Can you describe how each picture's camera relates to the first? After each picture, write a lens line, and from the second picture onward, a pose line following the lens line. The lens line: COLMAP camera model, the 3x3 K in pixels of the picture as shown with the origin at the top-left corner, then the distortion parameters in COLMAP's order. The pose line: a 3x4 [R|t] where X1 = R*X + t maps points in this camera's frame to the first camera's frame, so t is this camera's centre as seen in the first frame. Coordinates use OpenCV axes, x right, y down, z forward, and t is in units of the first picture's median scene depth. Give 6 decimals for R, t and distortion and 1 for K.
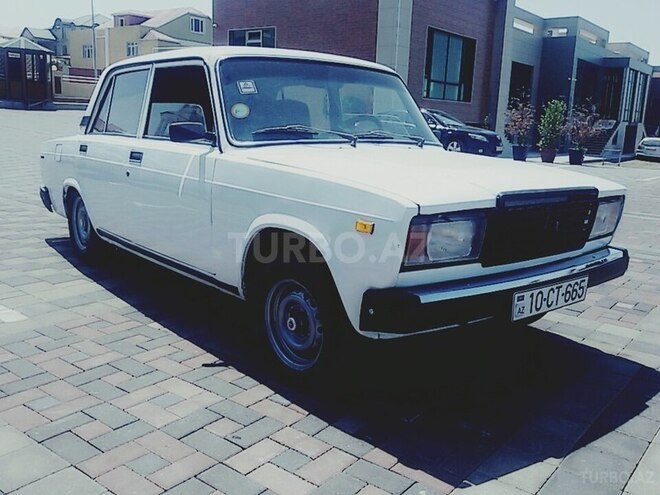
lens RADIAL K [[617.8, 0, 330.0], [0, 617.8, 247.5], [0, 0, 1]] dist [0.045829, -0.005820]
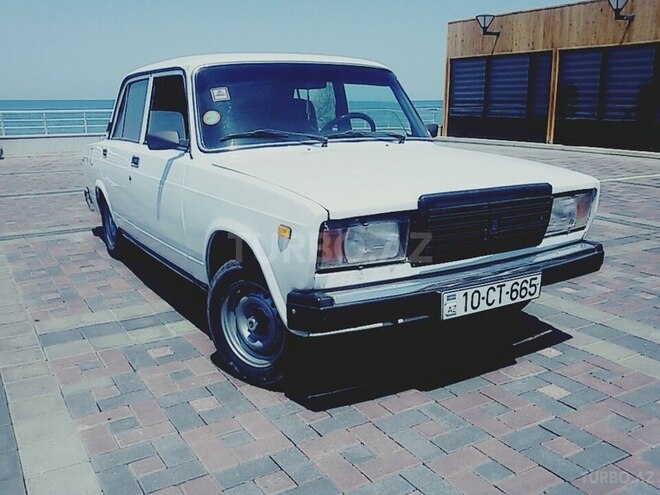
lens RADIAL K [[617.8, 0, 330.0], [0, 617.8, 247.5], [0, 0, 1]] dist [0.045829, -0.005820]
pose [[0.988100, -0.009369, -0.153528, 0.204218], [0.013553, 0.999564, 0.026226, -0.022458], [0.153215, -0.027994, 0.987796, -0.021385]]
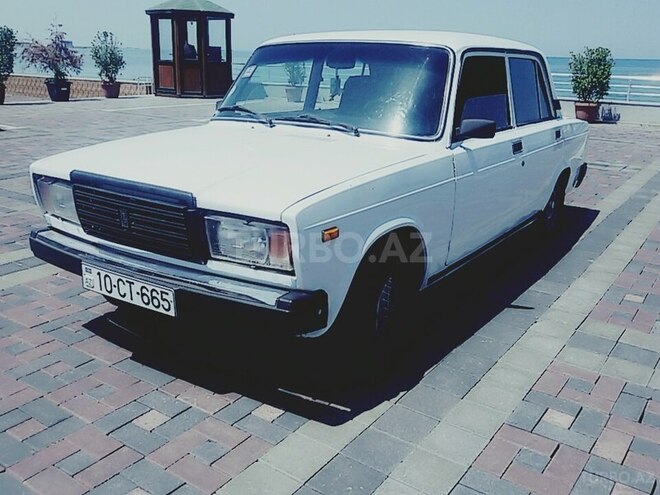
lens RADIAL K [[617.8, 0, 330.0], [0, 617.8, 247.5], [0, 0, 1]] dist [0.045829, -0.005820]
pose [[0.279175, 0.243341, -0.928895, 1.093341], [-0.197386, 0.961242, 0.192491, -0.192057], [0.939734, 0.129613, 0.316387, 0.801304]]
